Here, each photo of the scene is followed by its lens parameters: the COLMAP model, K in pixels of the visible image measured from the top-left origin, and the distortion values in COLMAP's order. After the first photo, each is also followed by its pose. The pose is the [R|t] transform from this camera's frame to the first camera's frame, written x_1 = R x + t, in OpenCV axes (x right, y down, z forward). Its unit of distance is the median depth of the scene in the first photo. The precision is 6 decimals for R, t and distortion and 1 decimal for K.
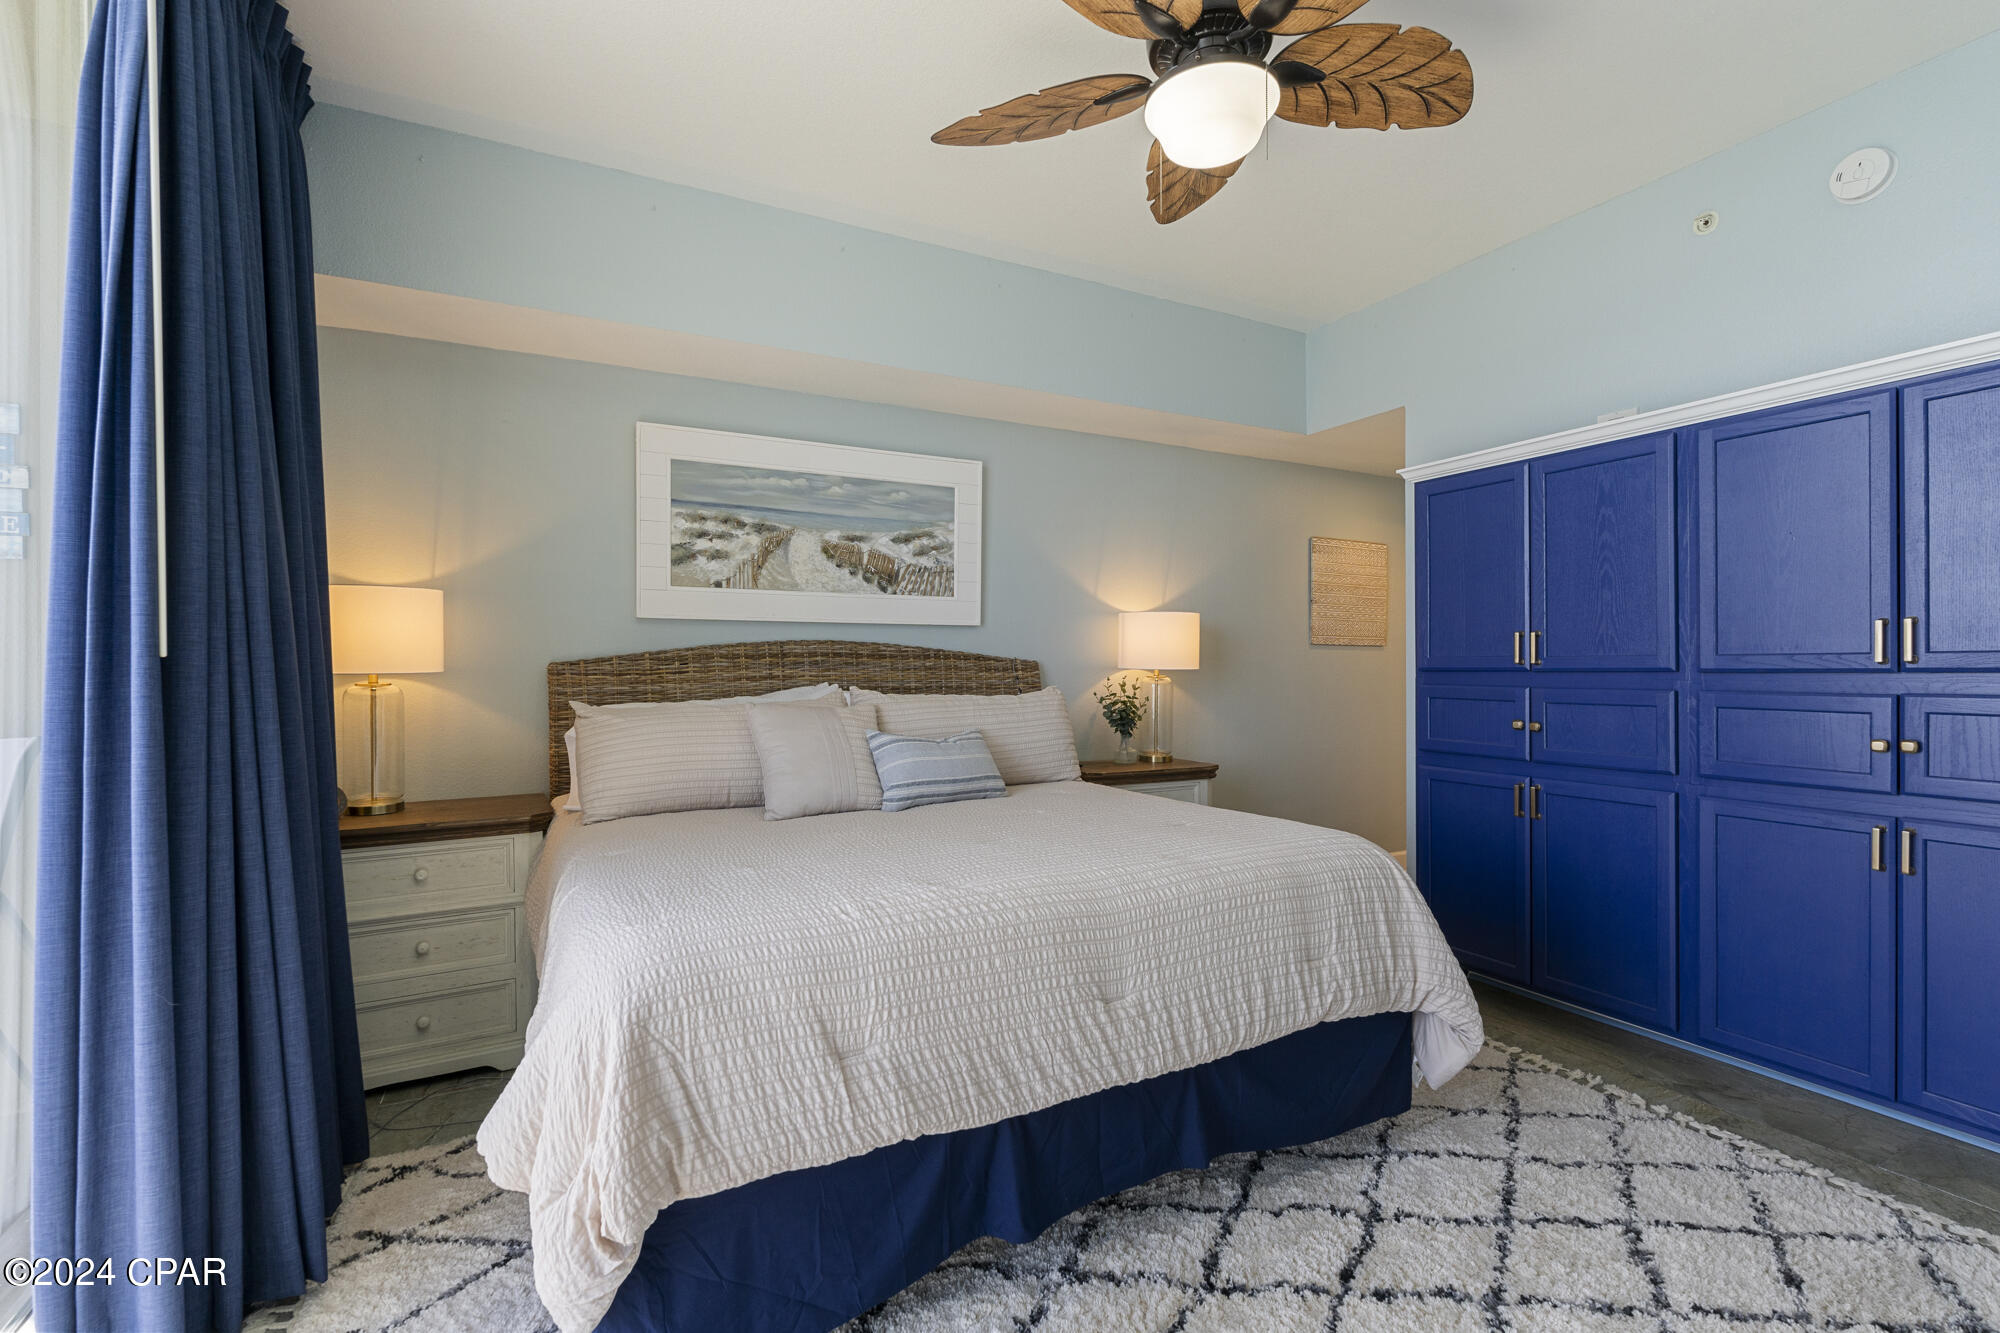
lens RADIAL K [[890.1, 0, 1005.3], [0, 890.1, 657.4], [0, 0, 1]] dist [0.000759, -0.000176]
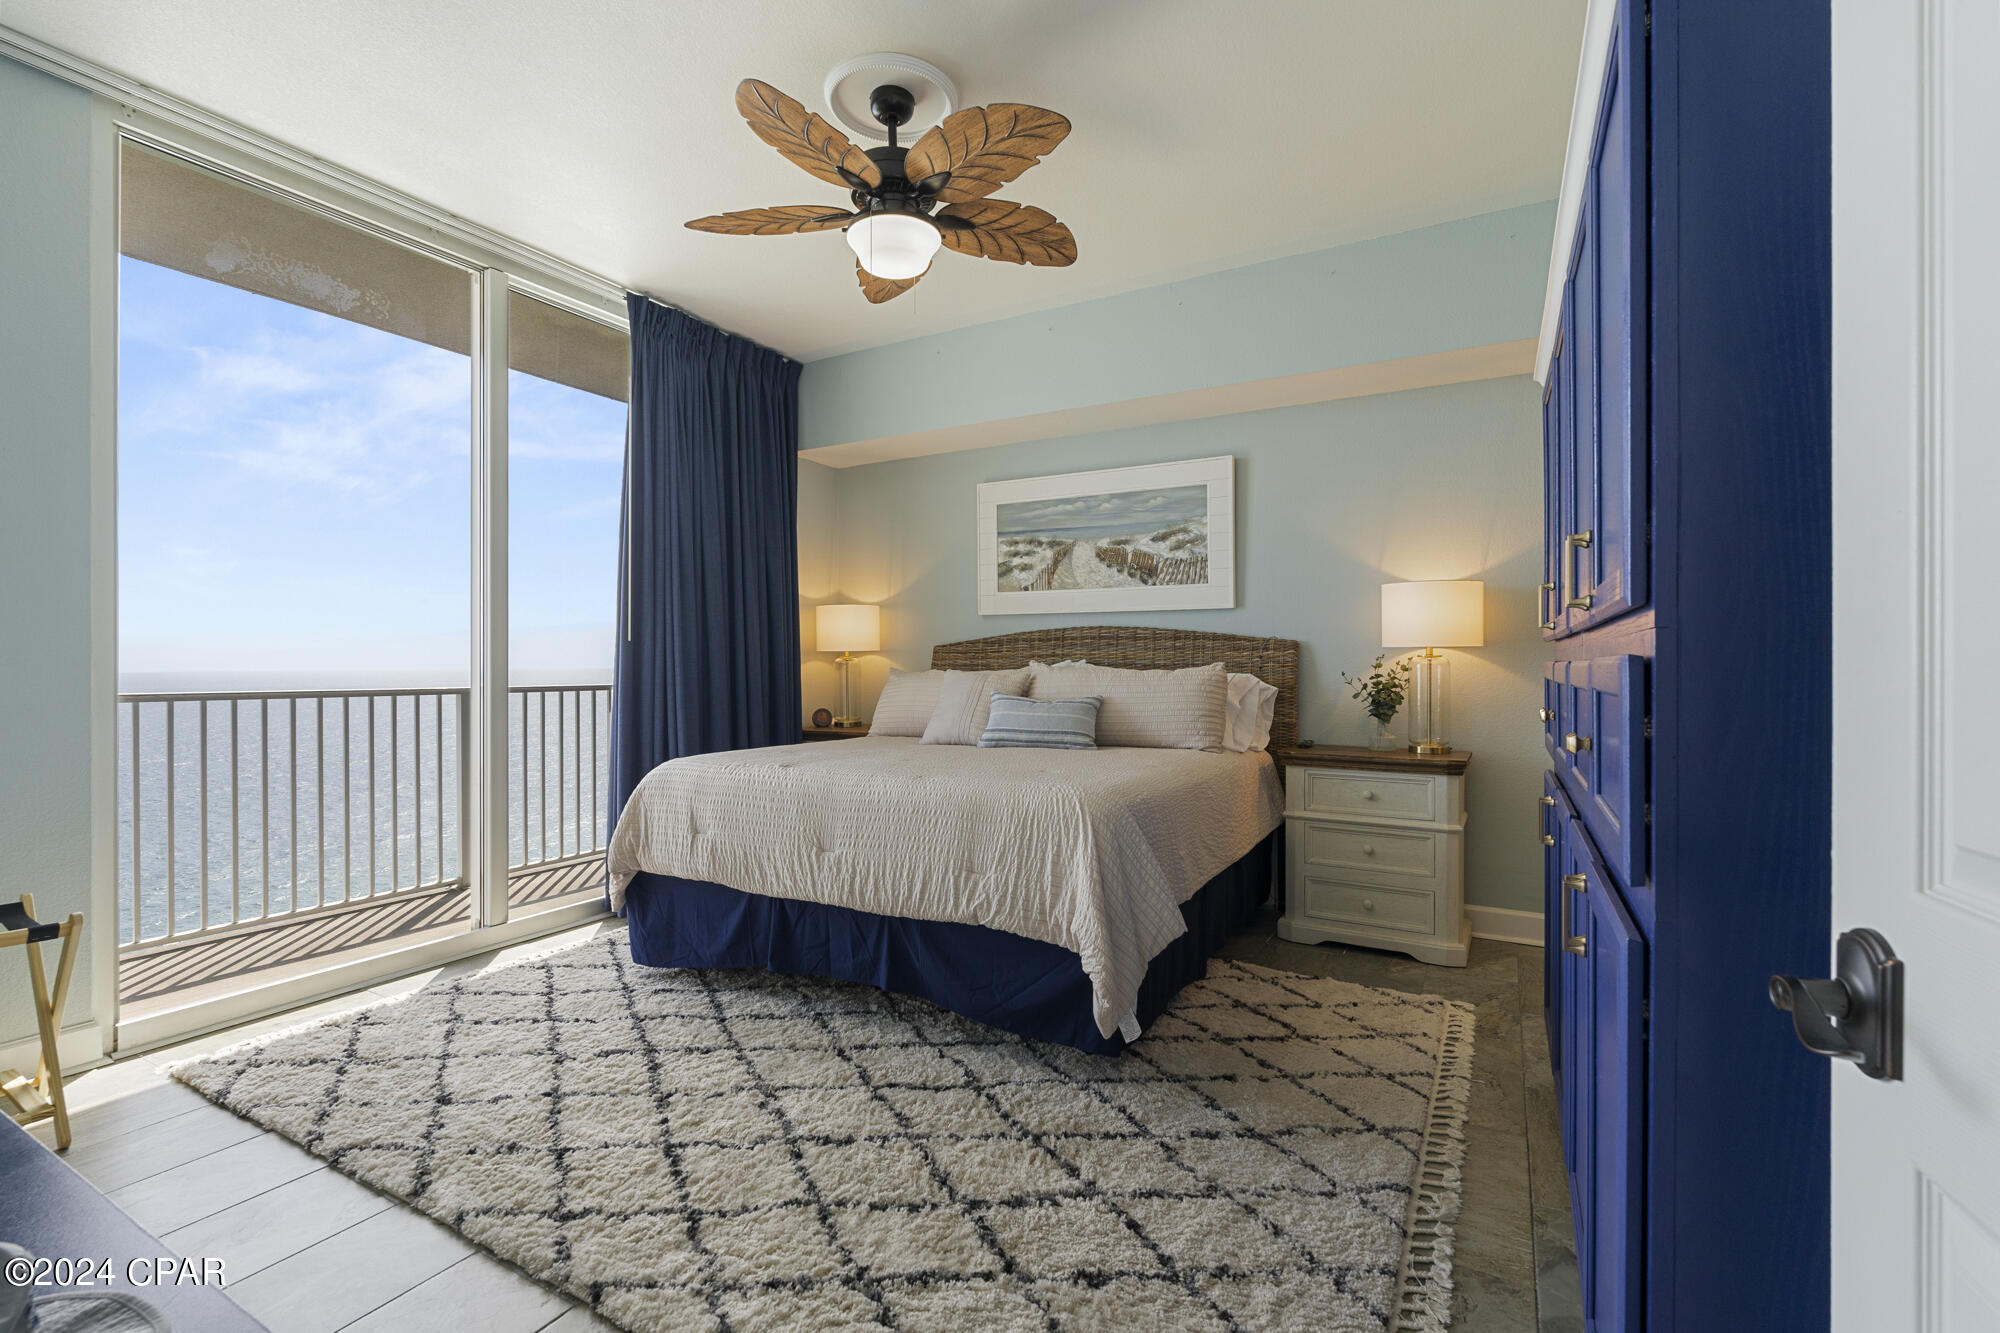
lens RADIAL K [[890.1, 0, 1005.3], [0, 890.1, 657.4], [0, 0, 1]] dist [0.000759, -0.000176]
pose [[0.543111, -0.001138, -0.839660, 0.802975], [0.006160, 0.999978, 0.002629, 0.021160], [0.839638, -0.006600, 0.543106, 0.208239]]
